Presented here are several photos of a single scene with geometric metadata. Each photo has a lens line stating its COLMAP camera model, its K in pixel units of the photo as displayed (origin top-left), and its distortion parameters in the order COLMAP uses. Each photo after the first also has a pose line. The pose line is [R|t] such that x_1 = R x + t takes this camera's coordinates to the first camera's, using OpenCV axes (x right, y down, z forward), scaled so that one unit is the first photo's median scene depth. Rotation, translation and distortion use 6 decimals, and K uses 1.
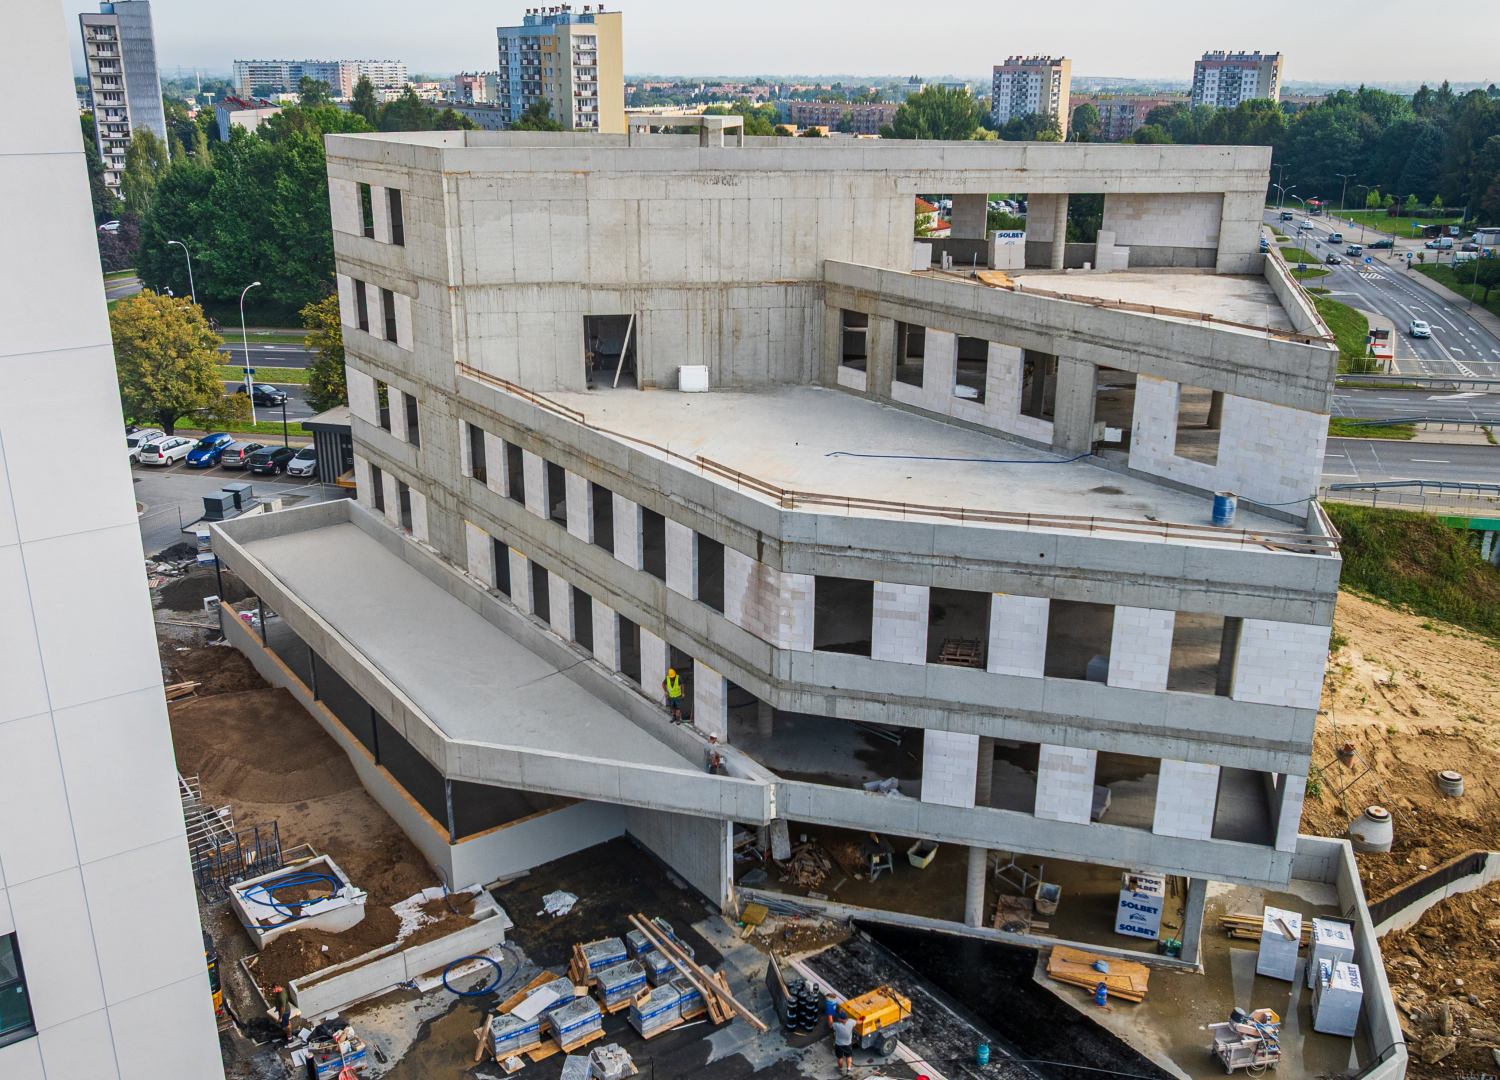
lens RADIAL K [[1340.0, 0, 746.2], [0, 1340.0, 527.3], [0, 0, 1]] dist [-0.014657, -0.000793]
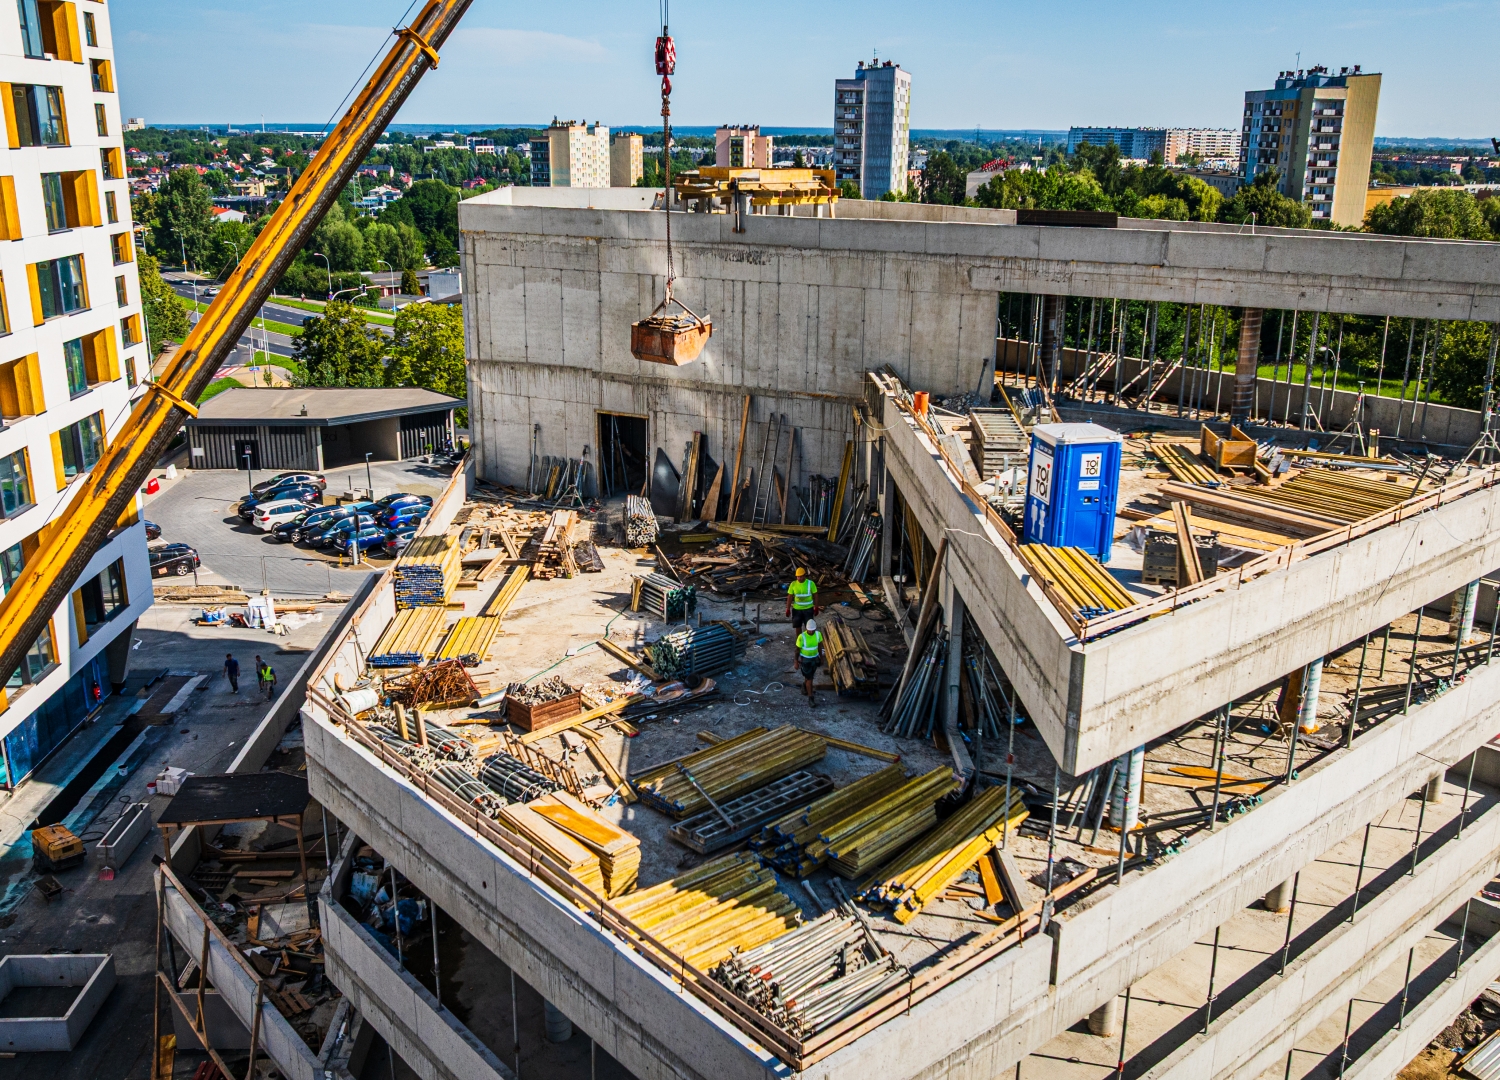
lens RADIAL K [[1353.1, 0, 755.1], [0, 1353.1, 514.5], [0, 0, 1]] dist [-0.001001, -0.060673]
pose [[0.831365, 0.154230, -0.533896, 0.421562], [-0.185216, 0.982687, -0.004536, -0.110390], [0.523953, 0.102657, 0.845538, 0.357263]]
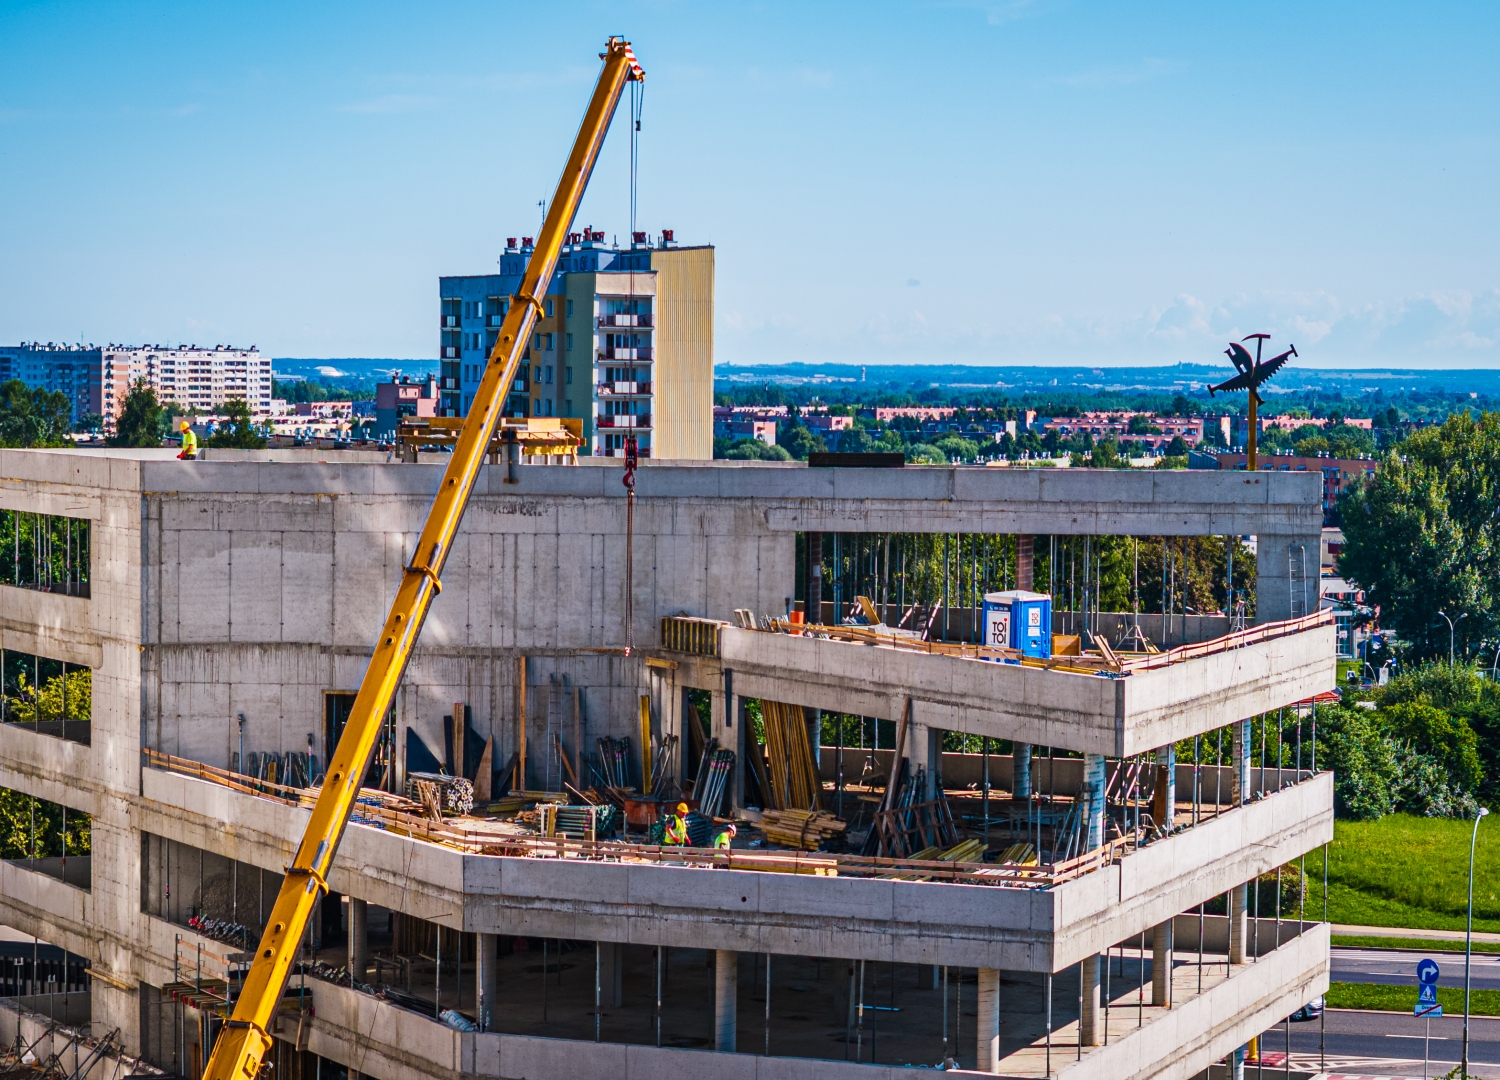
lens RADIAL K [[3837.1, 0, 750.0], [0, 3837.1, 540.0], [0, 0, 1]] dist [-0.061077, -0.277790]
pose [[0.993385, 0.010601, -0.114338, 0.340350], [-0.042488, 0.958992, -0.280230, 0.330515], [0.106679, 0.283234, 0.953099, -0.951337]]
